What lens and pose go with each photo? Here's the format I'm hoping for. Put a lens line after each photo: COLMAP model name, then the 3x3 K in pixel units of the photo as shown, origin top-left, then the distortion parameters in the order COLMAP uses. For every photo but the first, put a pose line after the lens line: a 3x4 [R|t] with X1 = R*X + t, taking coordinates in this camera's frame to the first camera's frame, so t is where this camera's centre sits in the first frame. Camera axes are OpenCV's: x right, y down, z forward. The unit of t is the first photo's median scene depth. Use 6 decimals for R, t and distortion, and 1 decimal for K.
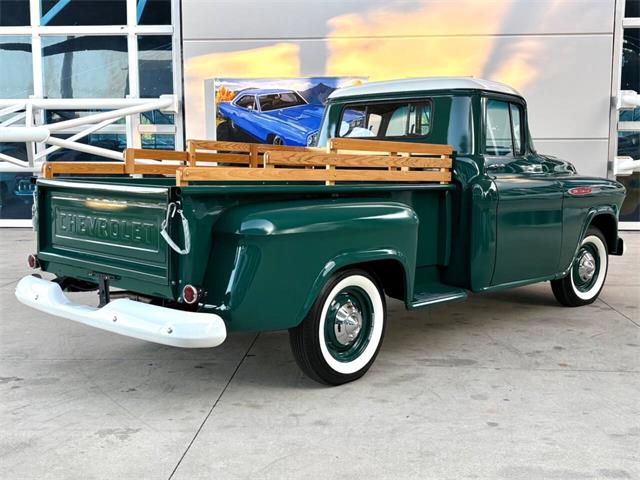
lens RADIAL K [[776.3, 0, 286.9], [0, 776.3, 240.6], [0, 0, 1]] dist [0.029522, -0.212287]
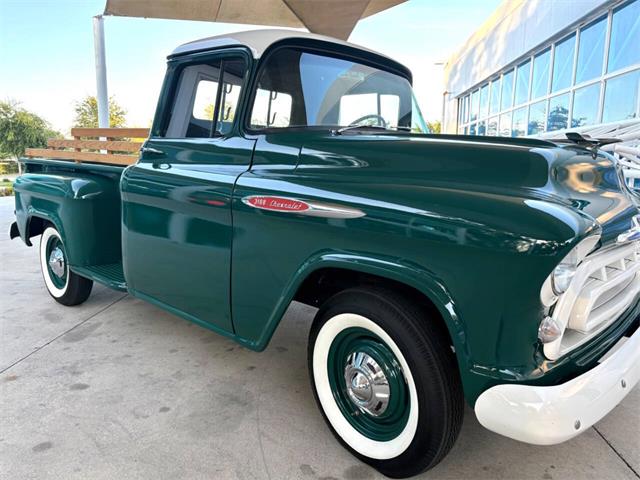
lens RADIAL K [[487.2, 0, 304.3], [0, 487.2, 239.9], [0, 0, 1]] dist [-0.009869, 0.001071]
pose [[0.032287, 0.146607, -0.988668, 0.786053], [-0.124663, 0.982050, 0.141555, -0.093136], [0.991674, 0.118680, 0.049983, 1.152778]]
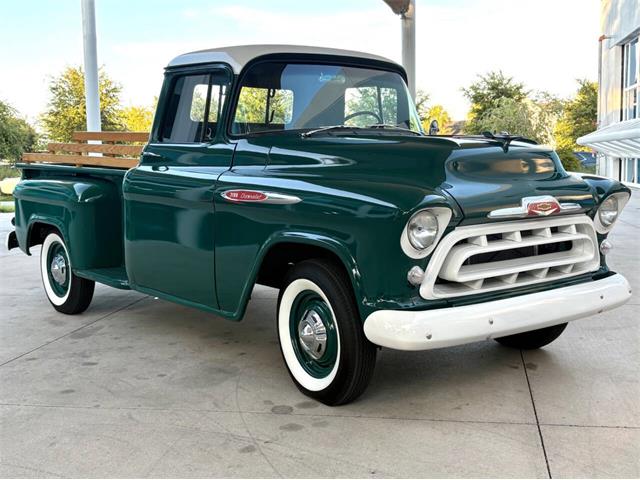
lens RADIAL K [[776.3, 0, 286.9], [0, 776.3, 240.6], [0, 0, 1]] dist [0.029522, -0.212287]
pose [[-0.103812, 0.100859, -0.989470, 1.136315], [-0.091945, 0.989612, 0.110520, -0.107778], [0.990338, 0.102450, -0.093460, 1.255544]]
